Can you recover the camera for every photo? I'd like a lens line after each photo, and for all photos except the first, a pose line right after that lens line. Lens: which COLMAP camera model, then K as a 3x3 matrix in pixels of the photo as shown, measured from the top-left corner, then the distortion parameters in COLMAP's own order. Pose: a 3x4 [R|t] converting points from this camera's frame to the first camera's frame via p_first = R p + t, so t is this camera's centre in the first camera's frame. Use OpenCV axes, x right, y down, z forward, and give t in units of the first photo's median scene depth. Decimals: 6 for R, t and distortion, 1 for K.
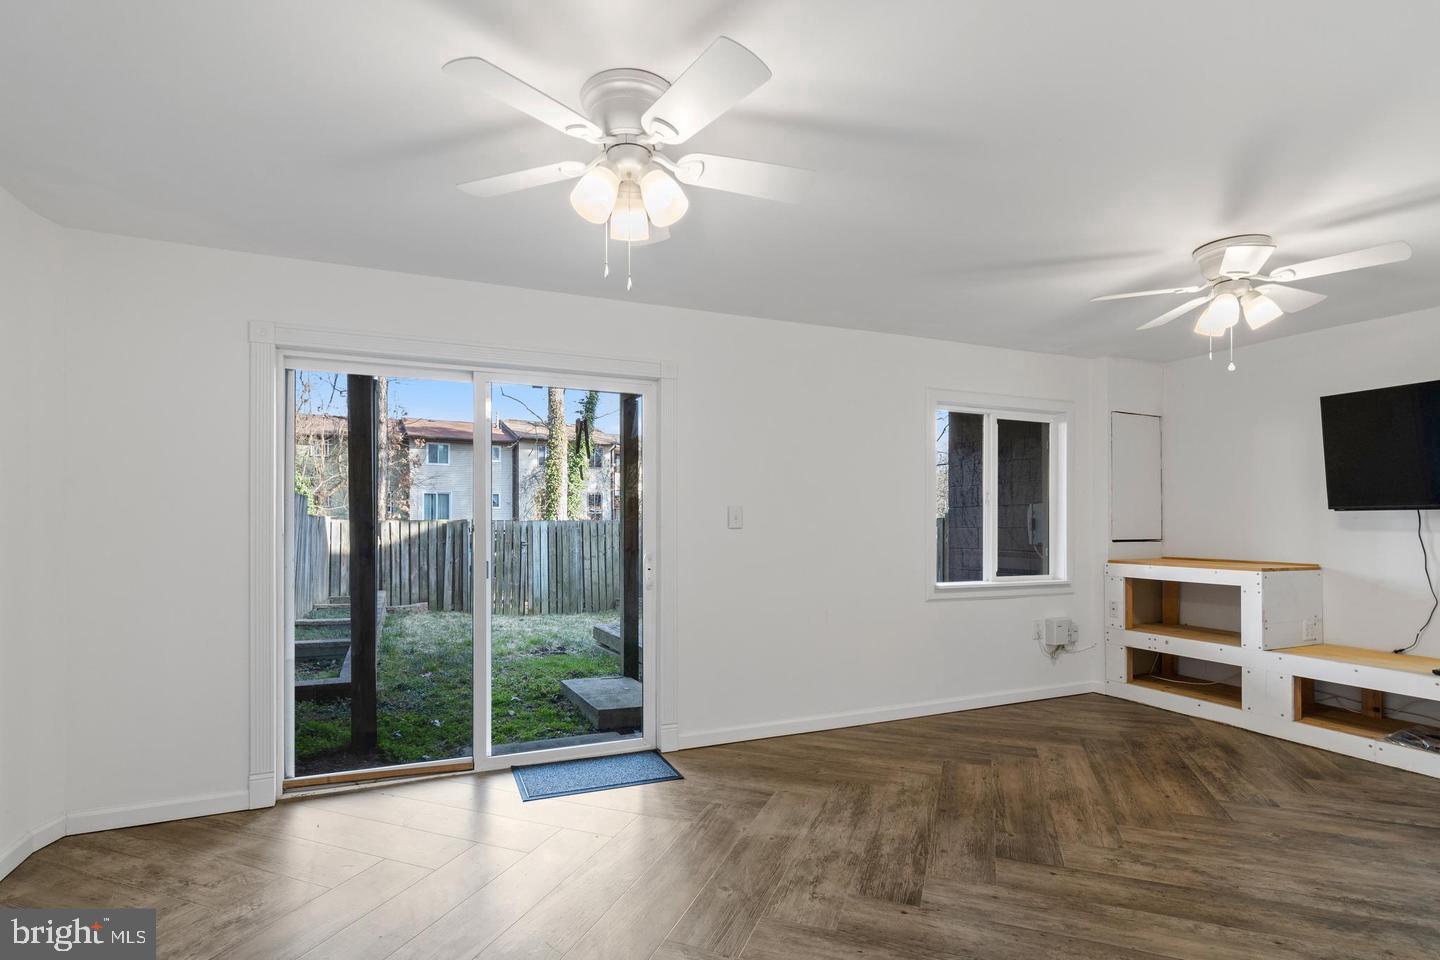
lens RADIAL K [[707.8, 0, 719.4], [0, 707.8, 507.9], [0, 0, 1]] dist [-0.002256, -0.000509]
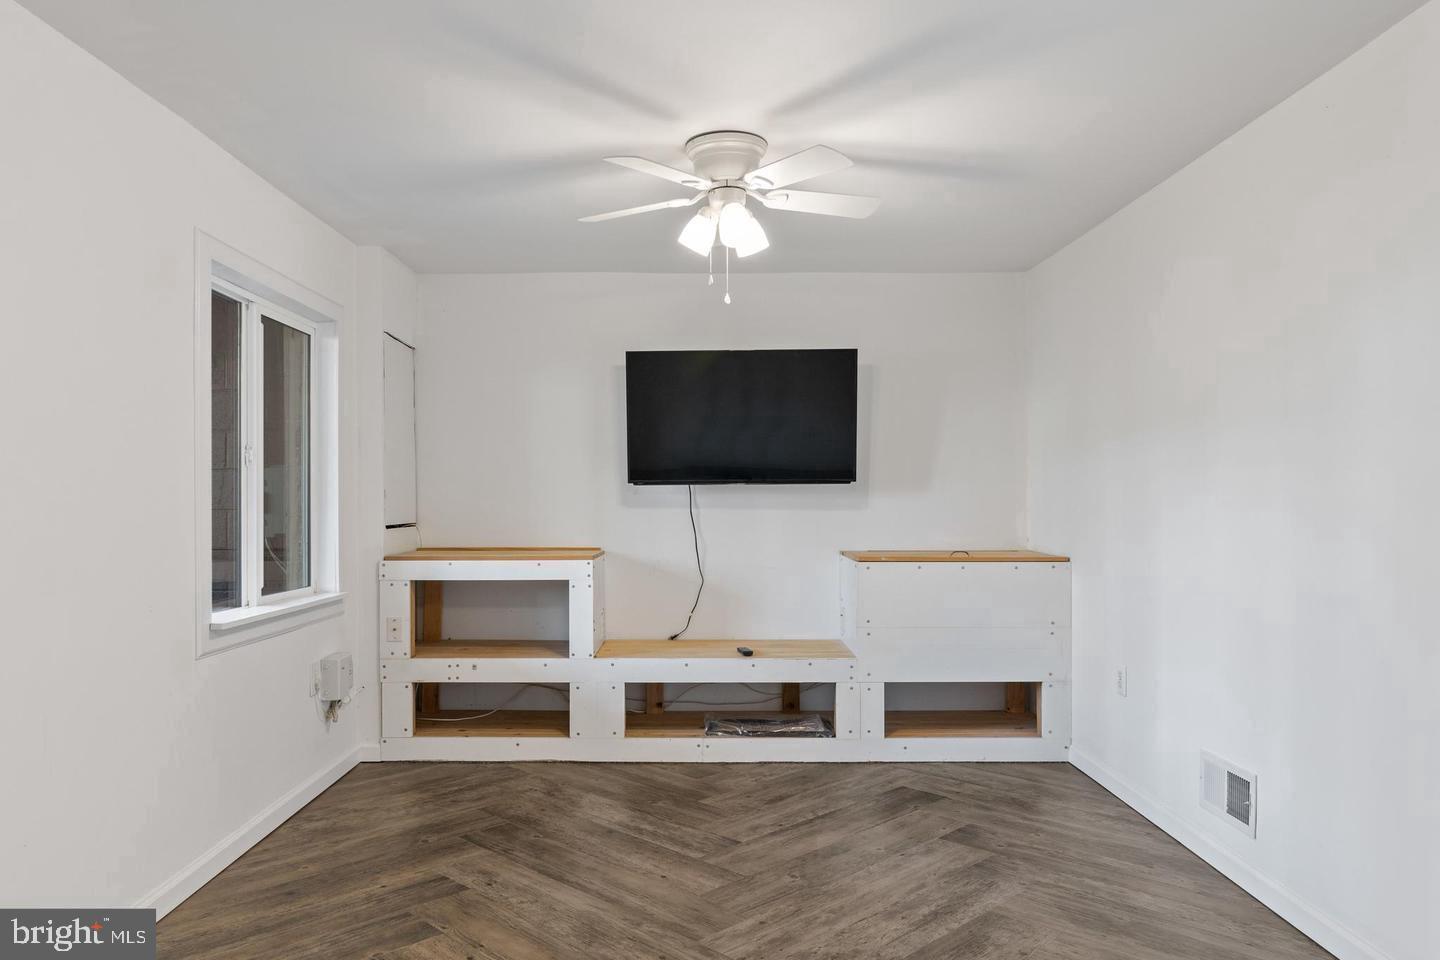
lens RADIAL K [[1003.9, 0, 720.0], [0, 1003.9, 480.0], [0, 0, 1]] dist [-0.011210, 0.000071]
pose [[0.409481, 0.015787, 0.912182, -0.210431], [-0.014151, 0.999840, -0.010951, 0.010245], [-0.912209, -0.008424, 0.409638, 0.396610]]
